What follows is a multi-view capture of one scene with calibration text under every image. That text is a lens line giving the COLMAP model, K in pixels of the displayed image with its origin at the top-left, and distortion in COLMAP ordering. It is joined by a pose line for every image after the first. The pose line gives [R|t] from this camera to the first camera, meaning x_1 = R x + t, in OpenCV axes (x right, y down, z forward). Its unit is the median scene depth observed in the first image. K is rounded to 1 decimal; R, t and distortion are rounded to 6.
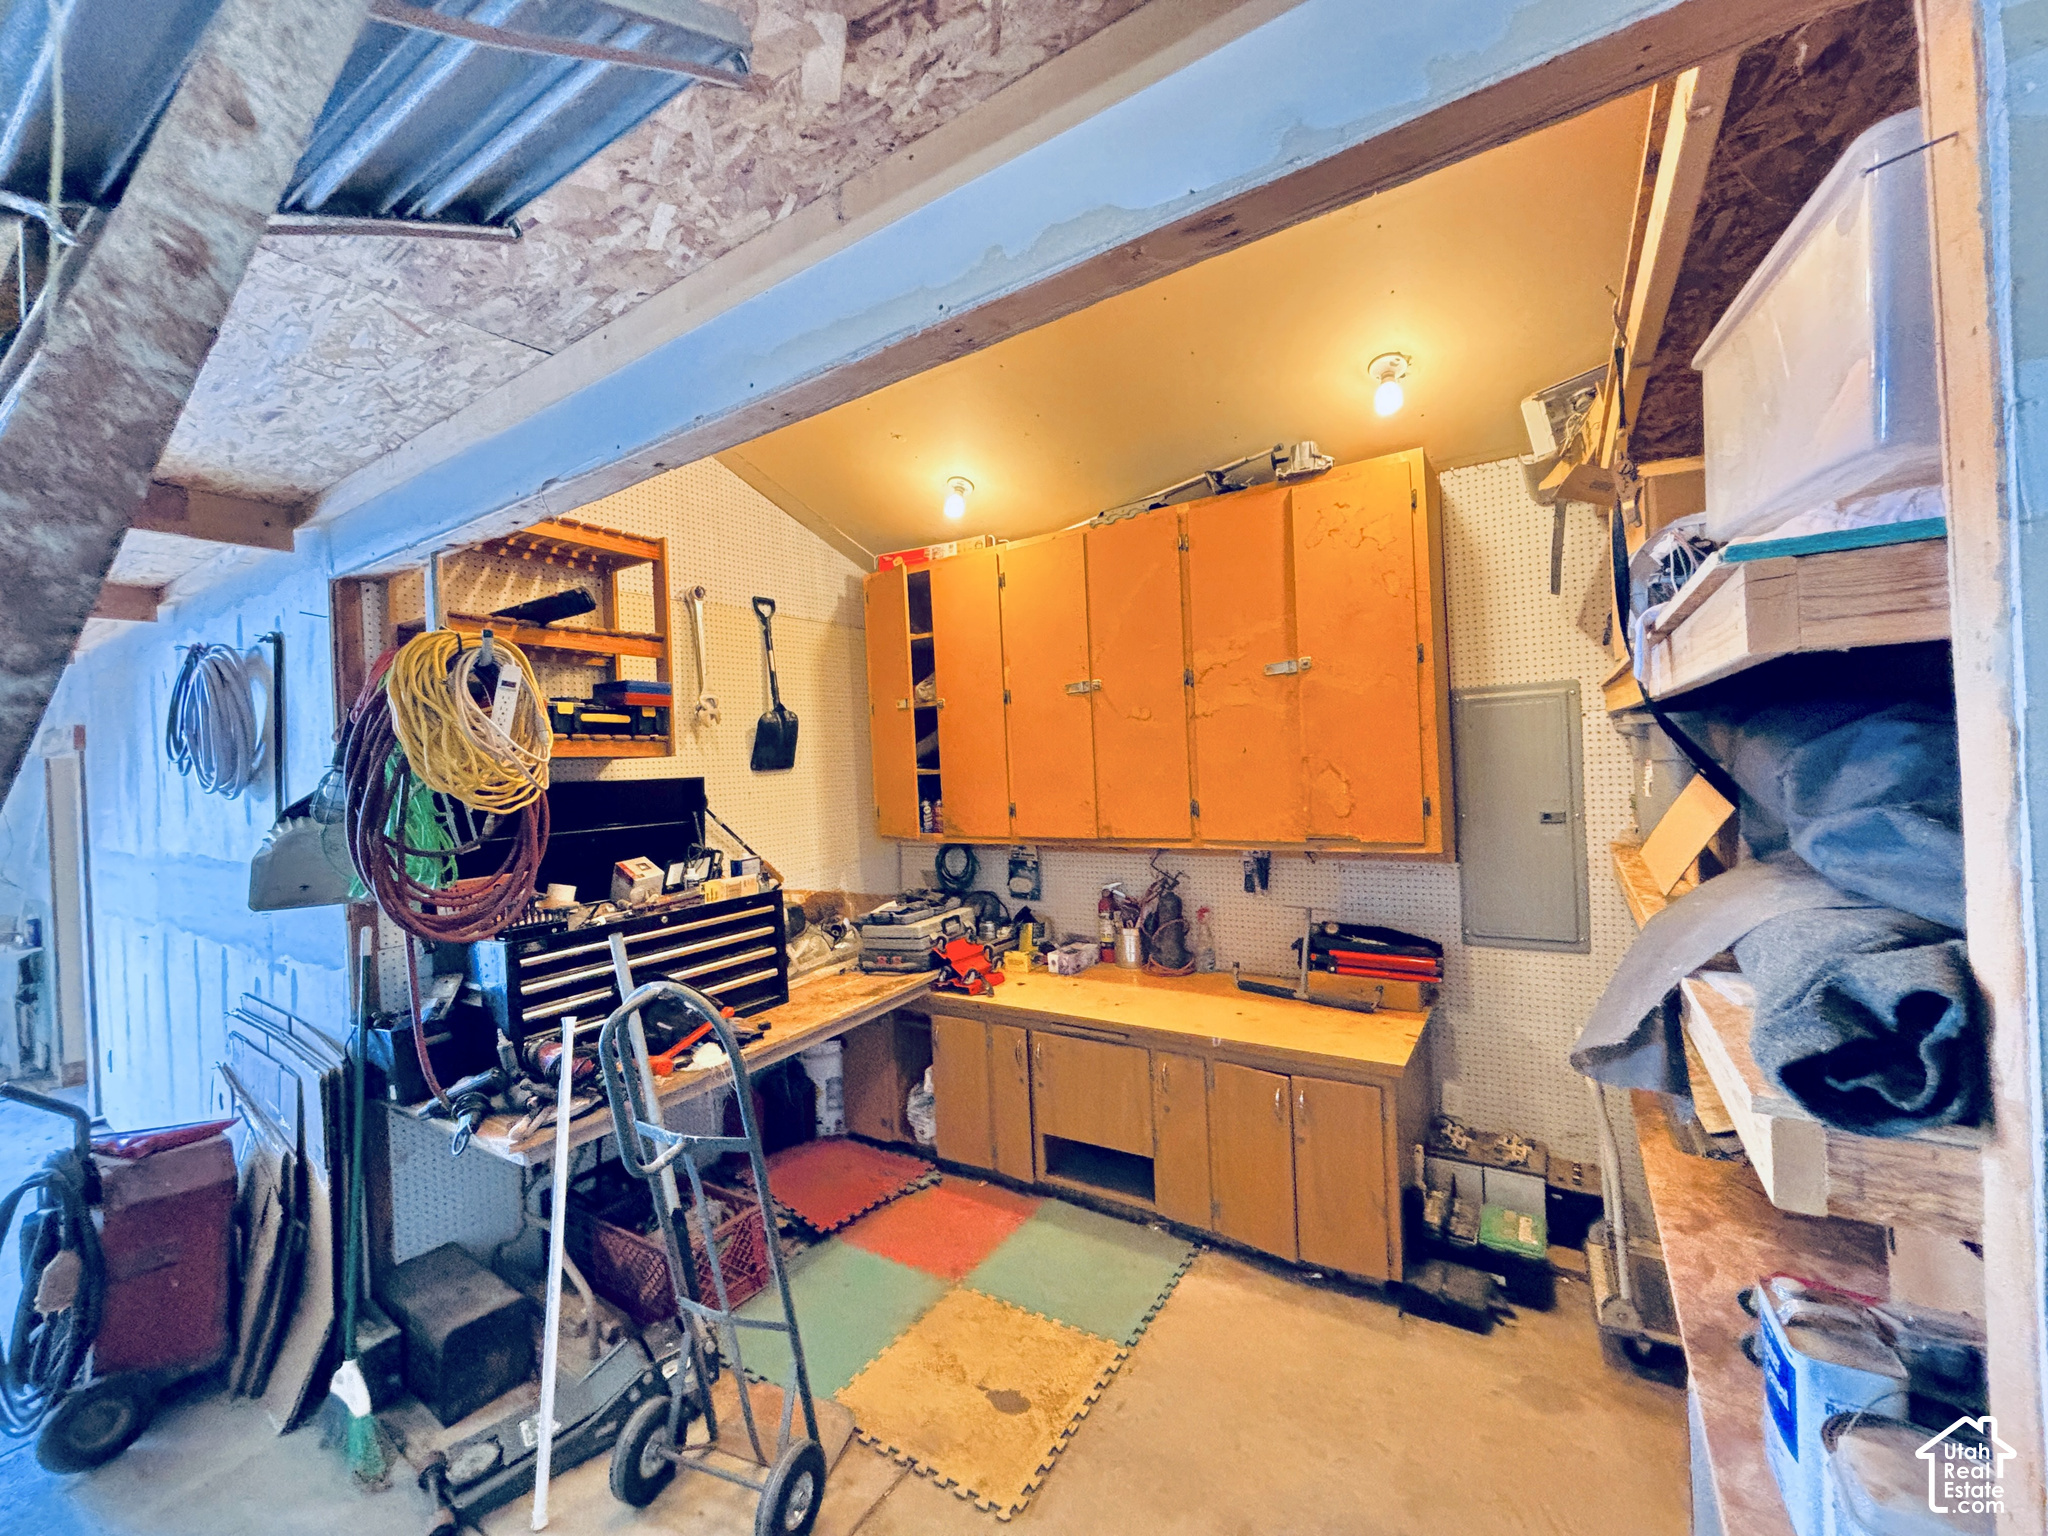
lens RADIAL K [[828.4, 0, 1024.0], [0, 828.4, 768.0], [0, 0, 1]] dist [0.023875, 0.000034]
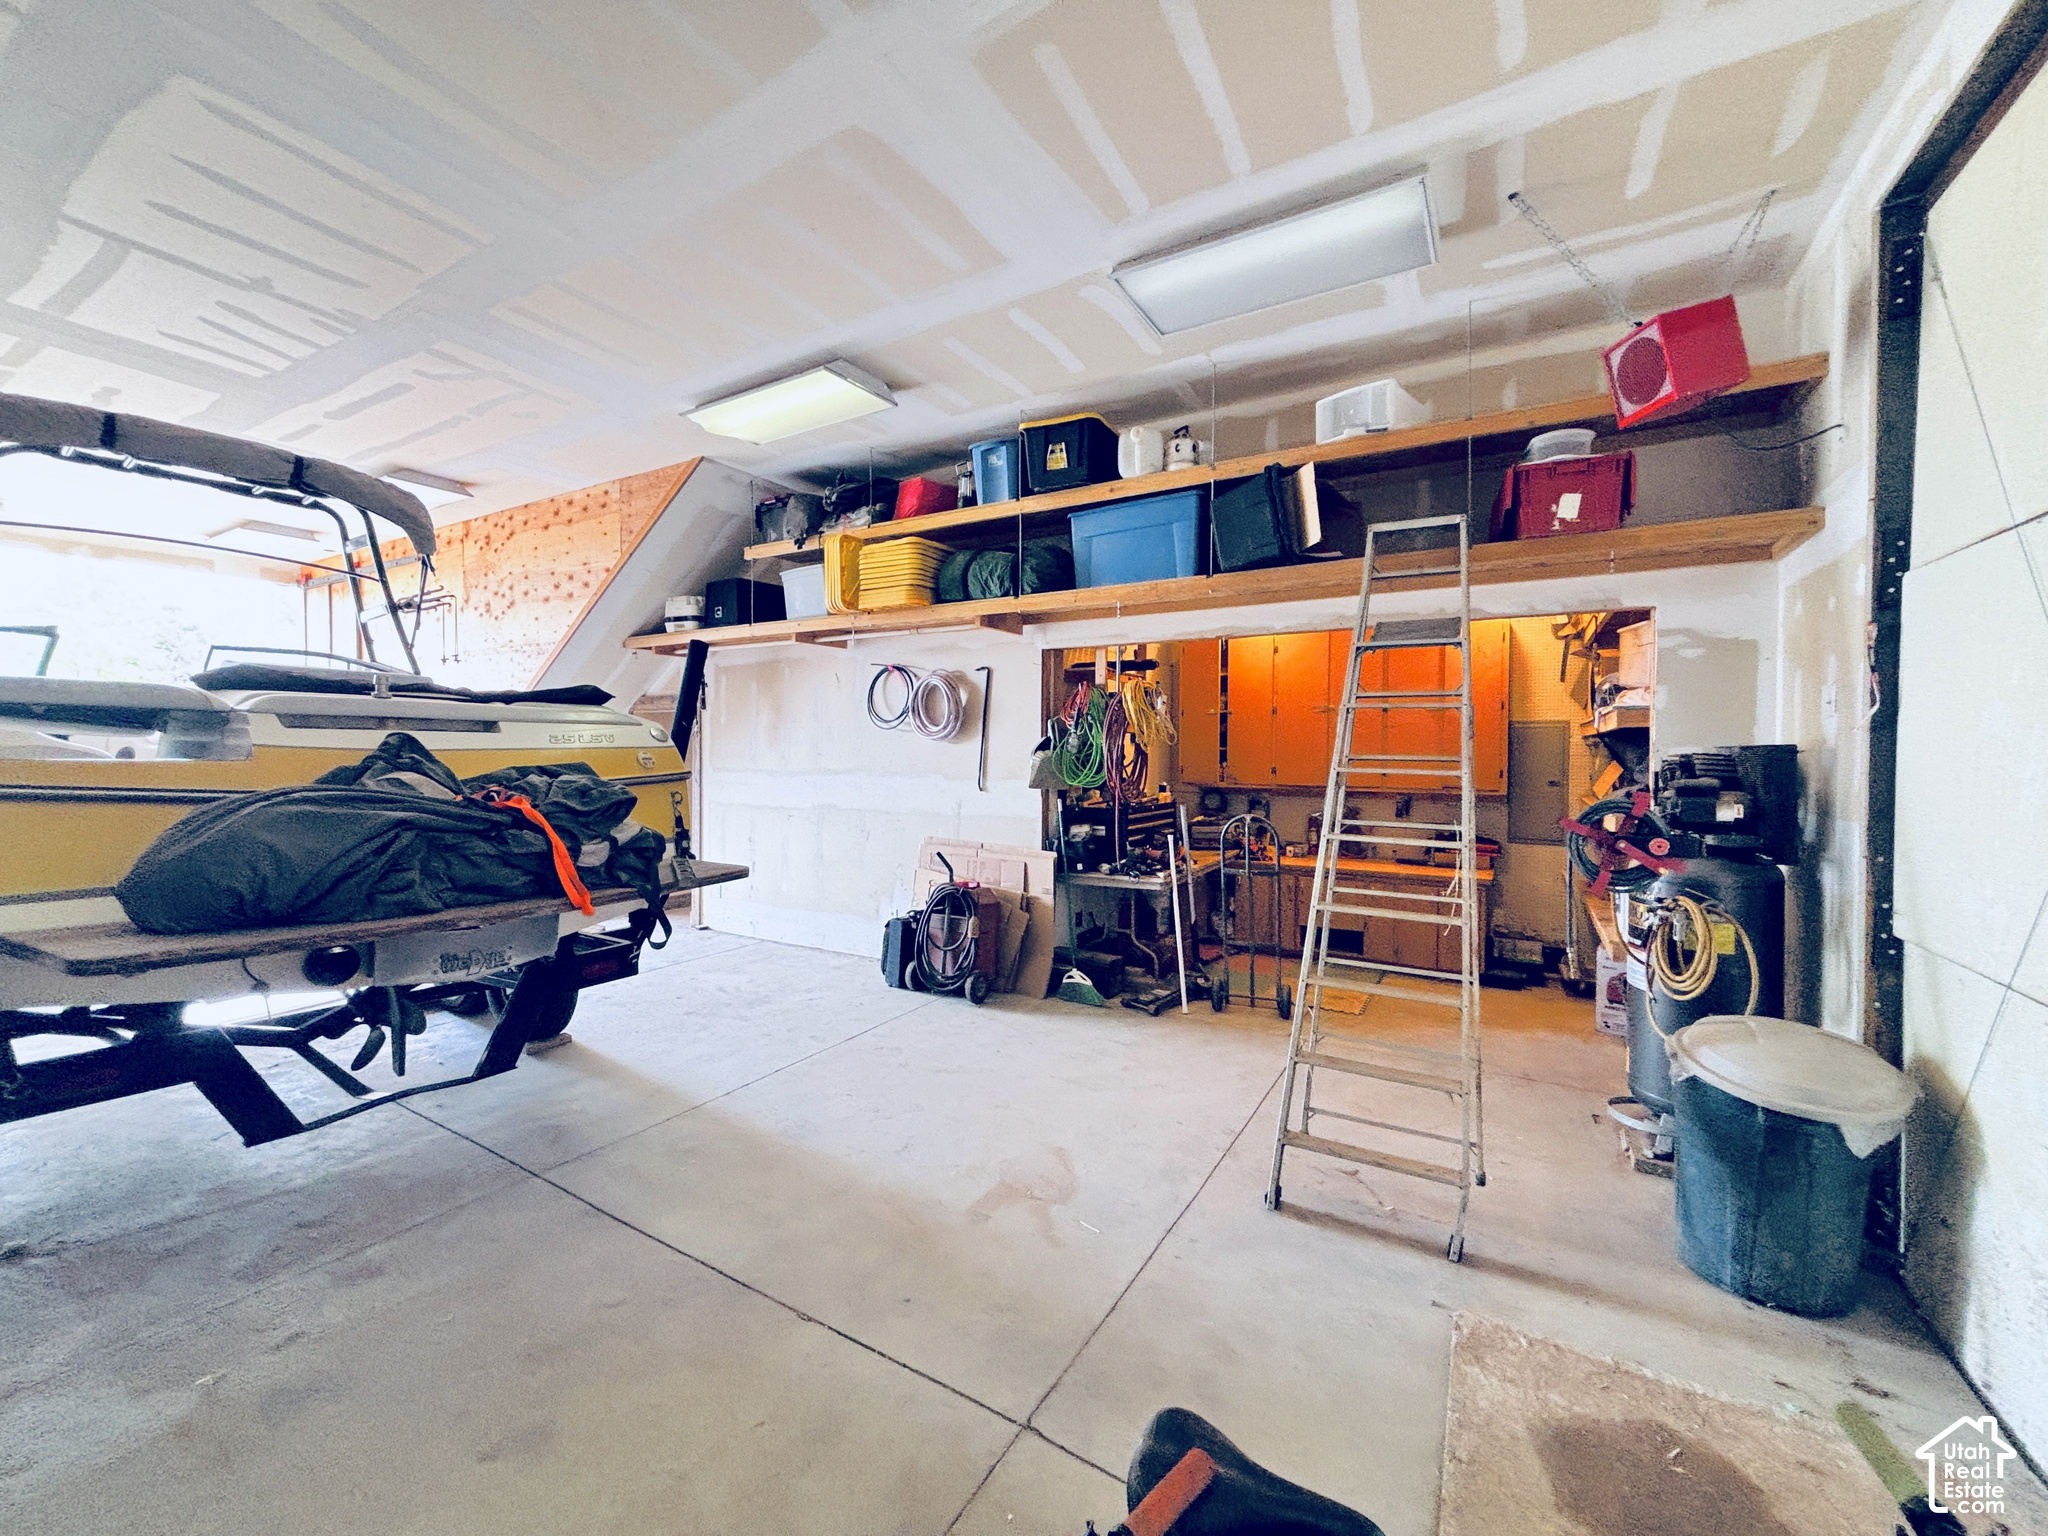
lens RADIAL K [[816.5, 0, 1024.0], [0, 816.5, 768.0], [0, 0, 1]] dist [-0.000212, -0.000009]
pose [[0.998315, 0.052832, 0.024009, -0.853736], [-0.053103, 0.998531, 0.010762, 0.075348], [-0.023405, -0.012019, 0.999654, -1.165238]]
